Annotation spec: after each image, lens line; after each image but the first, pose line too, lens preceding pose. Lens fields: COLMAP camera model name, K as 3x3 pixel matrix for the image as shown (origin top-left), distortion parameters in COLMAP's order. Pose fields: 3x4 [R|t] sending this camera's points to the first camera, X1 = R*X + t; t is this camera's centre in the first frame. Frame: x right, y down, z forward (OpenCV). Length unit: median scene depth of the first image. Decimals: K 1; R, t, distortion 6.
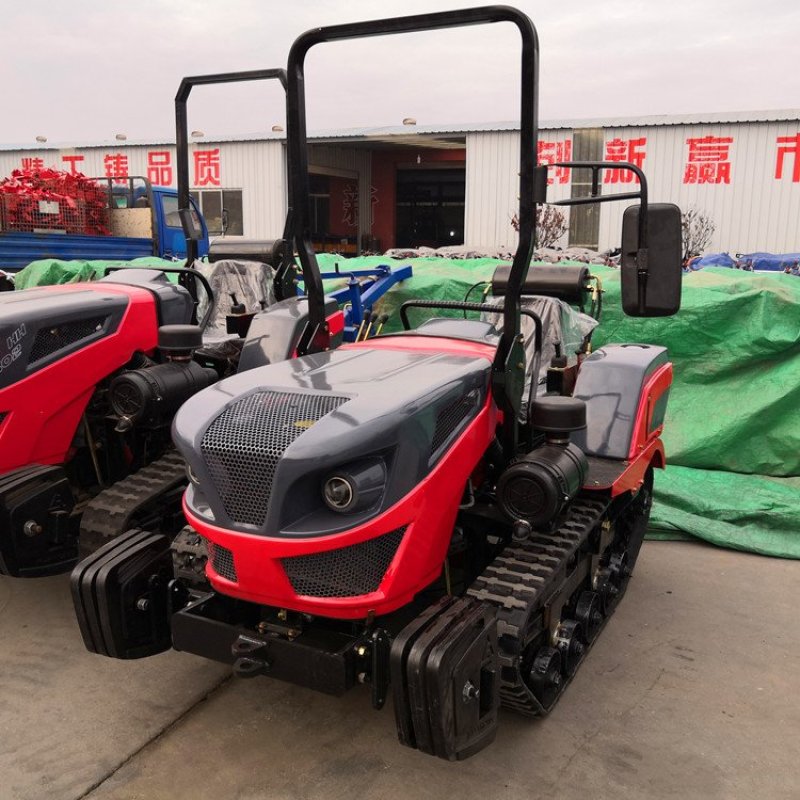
lens RADIAL K [[843.1, 0, 439.9], [0, 843.1, 385.7], [0, 0, 1]] dist [-0.021992, 0.000000]
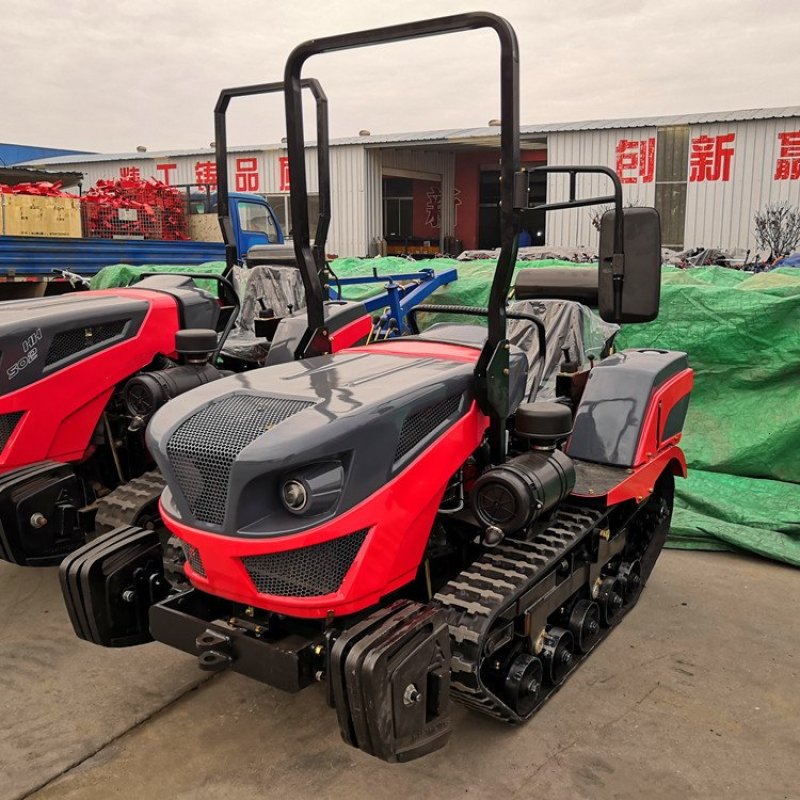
lens RADIAL K [[843.1, 0, 424.3], [0, 843.1, 389.0], [0, 0, 1]] dist [-0.021992, 0.000000]
pose [[0.992711, 0.009833, -0.120117, 0.082814], [-0.009542, 0.999950, 0.002998, -0.003512], [0.120140, -0.001830, 0.992755, -0.001054]]
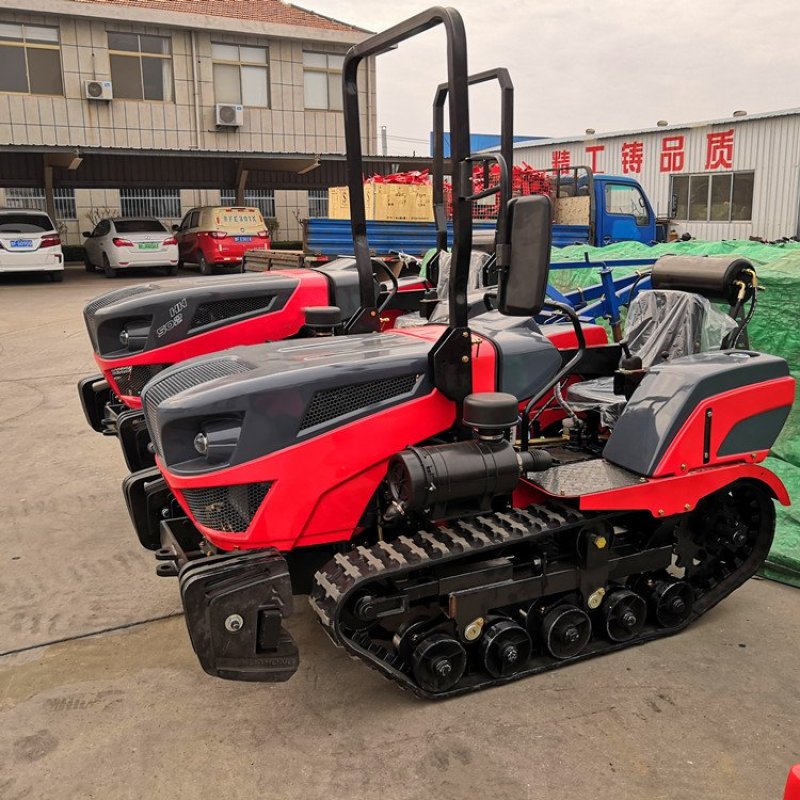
lens RADIAL K [[843.1, 0, 396.4], [0, 843.1, 393.8], [0, 0, 1]] dist [-0.021992, 0.000000]
pose [[0.783527, 0.106119, -0.612229, 0.452103], [-0.089457, 0.994309, 0.057860, -0.022702], [0.614885, 0.009433, 0.788561, 0.104405]]
